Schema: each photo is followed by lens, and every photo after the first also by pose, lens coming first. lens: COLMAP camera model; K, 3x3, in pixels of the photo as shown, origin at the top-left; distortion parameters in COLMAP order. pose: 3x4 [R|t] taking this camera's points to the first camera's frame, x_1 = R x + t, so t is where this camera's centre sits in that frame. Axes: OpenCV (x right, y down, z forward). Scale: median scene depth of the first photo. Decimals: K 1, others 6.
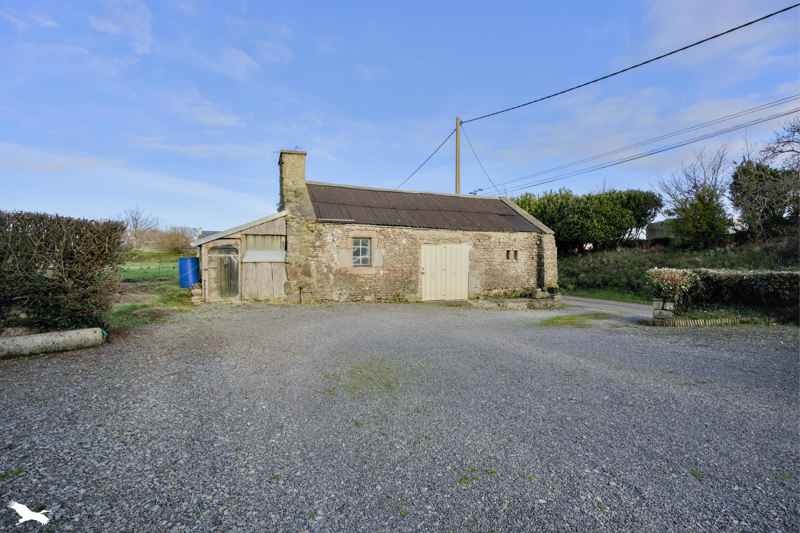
lens RADIAL K [[359.6, 0, 400.2], [0, 359.6, 265.3], [0, 0, 1]] dist [0.000897, 0.000075]
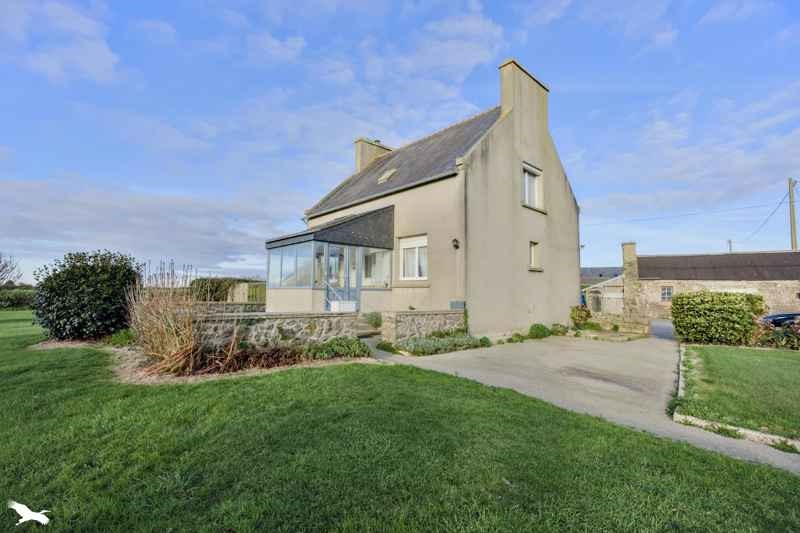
lens RADIAL K [[359.6, 0, 400.4], [0, 359.6, 264.9], [0, 0, 1]] dist [0.000897, 0.000075]
pose [[0.603801, -0.056813, -0.795108, 0.590851], [-0.030578, 0.995072, -0.094322, 0.036423], [0.796548, 0.081264, 0.599088, -1.357328]]
